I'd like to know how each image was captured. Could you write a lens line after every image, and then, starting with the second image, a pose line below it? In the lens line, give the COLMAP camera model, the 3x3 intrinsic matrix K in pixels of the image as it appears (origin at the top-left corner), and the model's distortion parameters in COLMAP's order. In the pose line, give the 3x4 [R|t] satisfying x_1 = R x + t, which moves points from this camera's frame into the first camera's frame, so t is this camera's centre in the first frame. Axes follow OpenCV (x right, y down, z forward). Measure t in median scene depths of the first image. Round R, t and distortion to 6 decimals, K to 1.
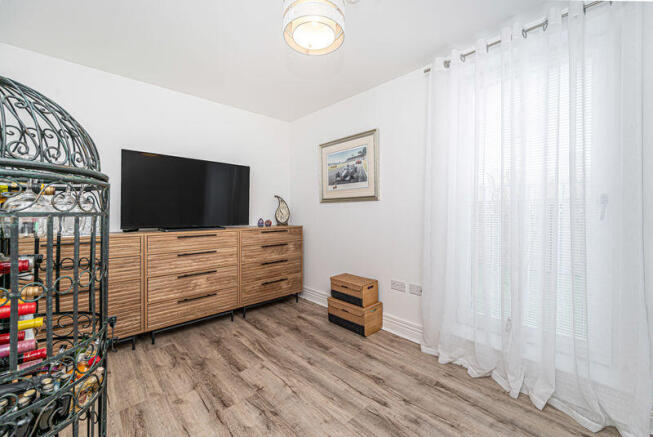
lens RADIAL K [[263.1, 0, 326.6], [0, 263.1, 212.4], [0, 0, 1]] dist [0.001550, -0.000080]
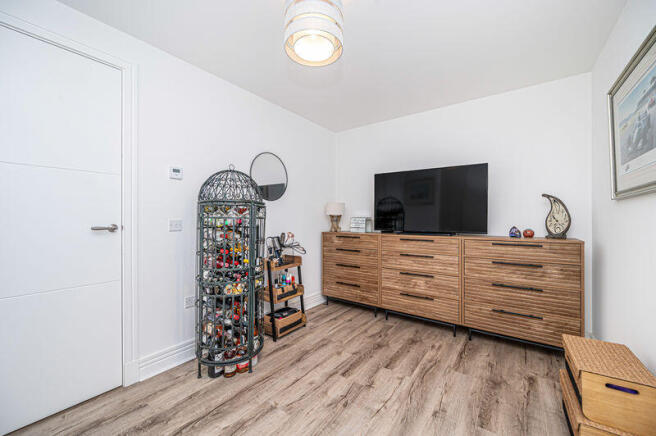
lens RADIAL K [[257.2, 0, 328.7], [0, 257.2, 220.4], [0, 0, 1]] dist [-0.008201, 0.000232]
pose [[0.181802, 0.006252, -0.983315, 0.475841], [-0.001632, 0.999980, 0.006056, 0.002139], [0.983334, 0.000504, 0.181809, 0.432480]]
